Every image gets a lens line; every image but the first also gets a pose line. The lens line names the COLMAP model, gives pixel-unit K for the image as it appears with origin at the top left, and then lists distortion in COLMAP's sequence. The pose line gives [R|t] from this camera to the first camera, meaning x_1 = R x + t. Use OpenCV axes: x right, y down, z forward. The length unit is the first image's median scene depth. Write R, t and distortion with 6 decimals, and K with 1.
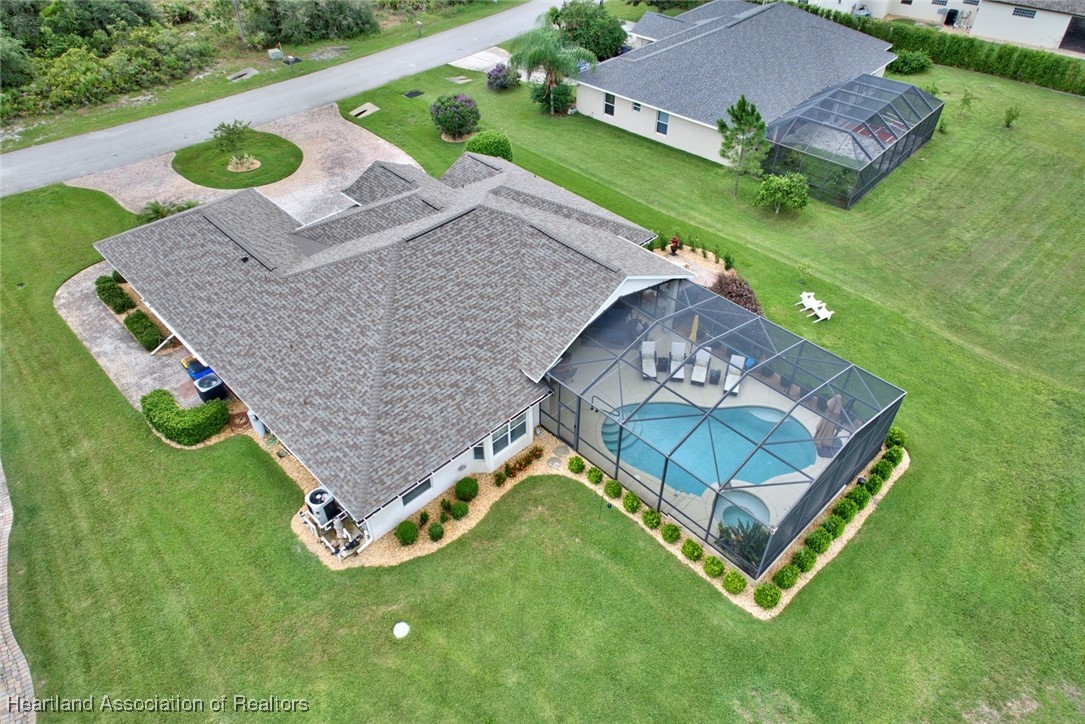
lens RADIAL K [[725.6, 0, 542.5], [0, 725.6, 362.0], [0, 0, 1]] dist [0.070053, -0.037220]
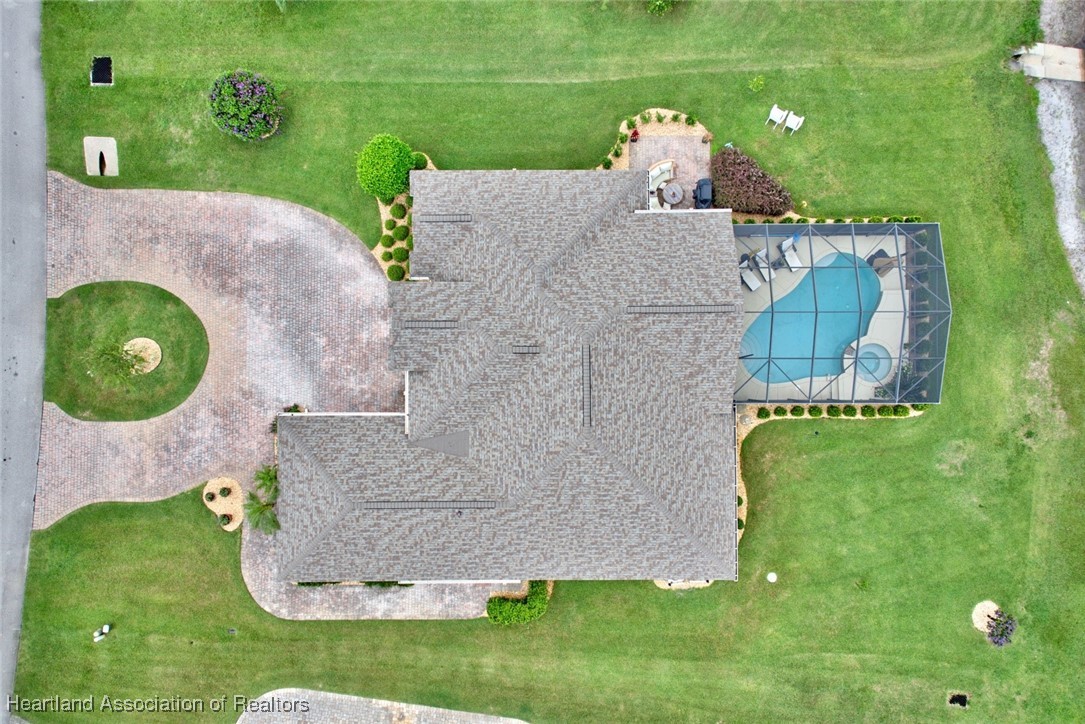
lens RADIAL K [[725.6, 0, 542.5], [0, 725.6, 362.0], [0, 0, 1]] dist [0.070053, -0.037220]
pose [[0.695257, -0.718667, 0.011627, -0.152394], [0.474893, 0.471447, 0.743111, -0.910557], [-0.539531, -0.511132, 0.669067, 0.290360]]
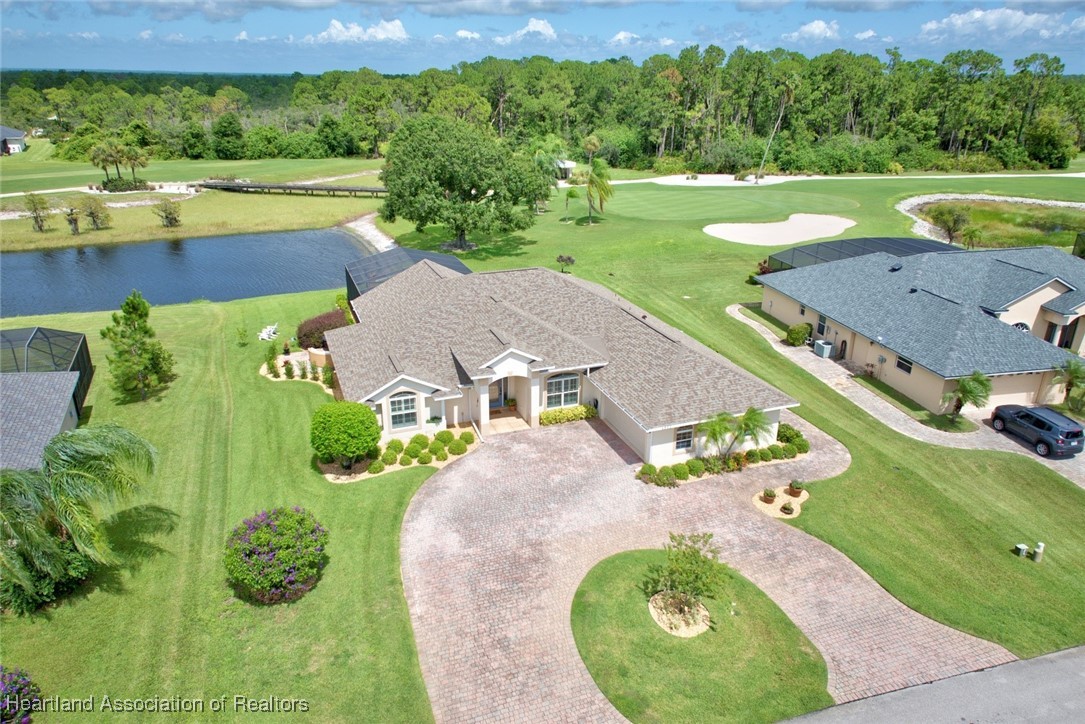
lens RADIAL K [[725.6, 0, 542.5], [0, 725.6, 362.0], [0, 0, 1]] dist [0.070053, -0.037220]
pose [[-0.917264, -0.149460, 0.369173, -0.666666], [0.262043, 0.471565, 0.841997, -1.137318], [-0.299934, 0.869073, -0.393385, 1.490990]]
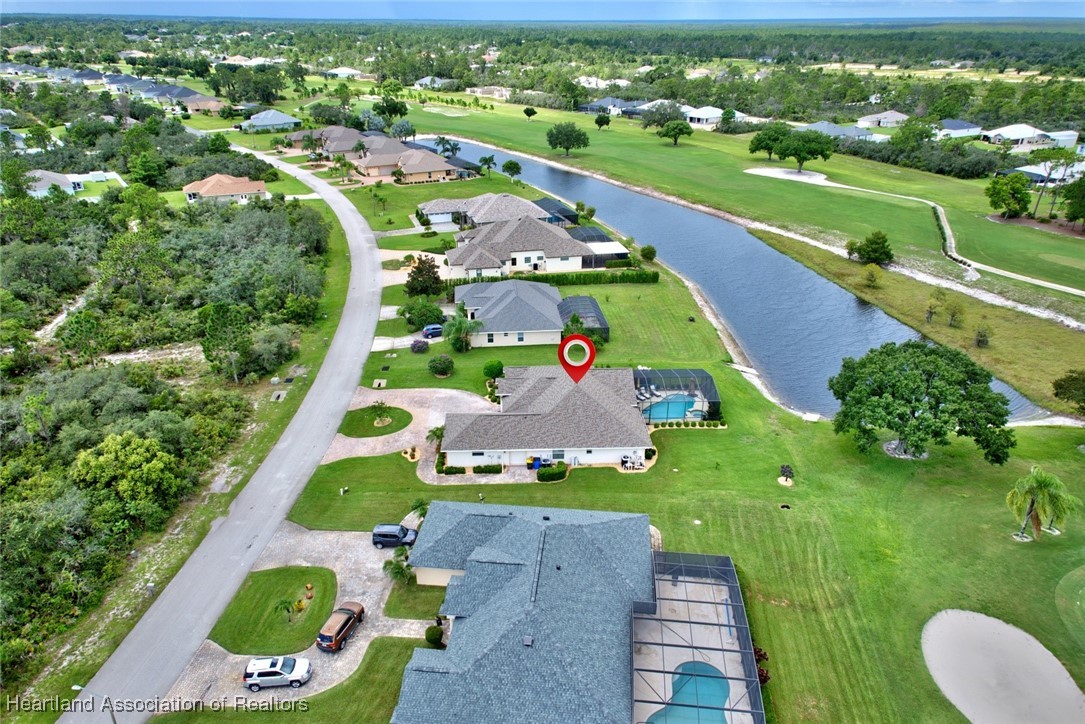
lens RADIAL K [[725.6, 0, 542.5], [0, 725.6, 362.0], [0, 0, 1]] dist [0.070053, -0.037220]
pose [[0.666050, -0.314710, 0.676266, -1.846982], [0.494745, 0.864893, -0.084781, -0.055957], [-0.558216, 0.391047, 0.731763, -0.885080]]
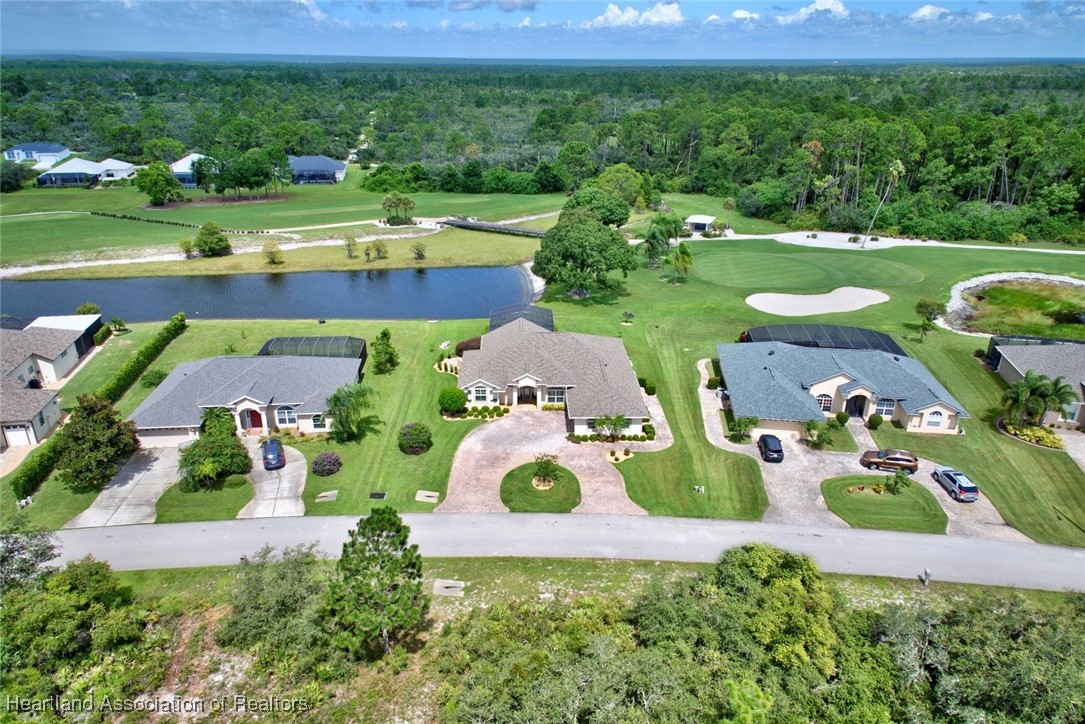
lens RADIAL K [[725.6, 0, 542.5], [0, 725.6, 362.0], [0, 0, 1]] dist [0.070053, -0.037220]
pose [[-0.736137, -0.265199, 0.622714, -1.700137], [0.446392, 0.501342, 0.741209, -1.994996], [-0.508760, 0.823605, -0.250674, 1.605732]]
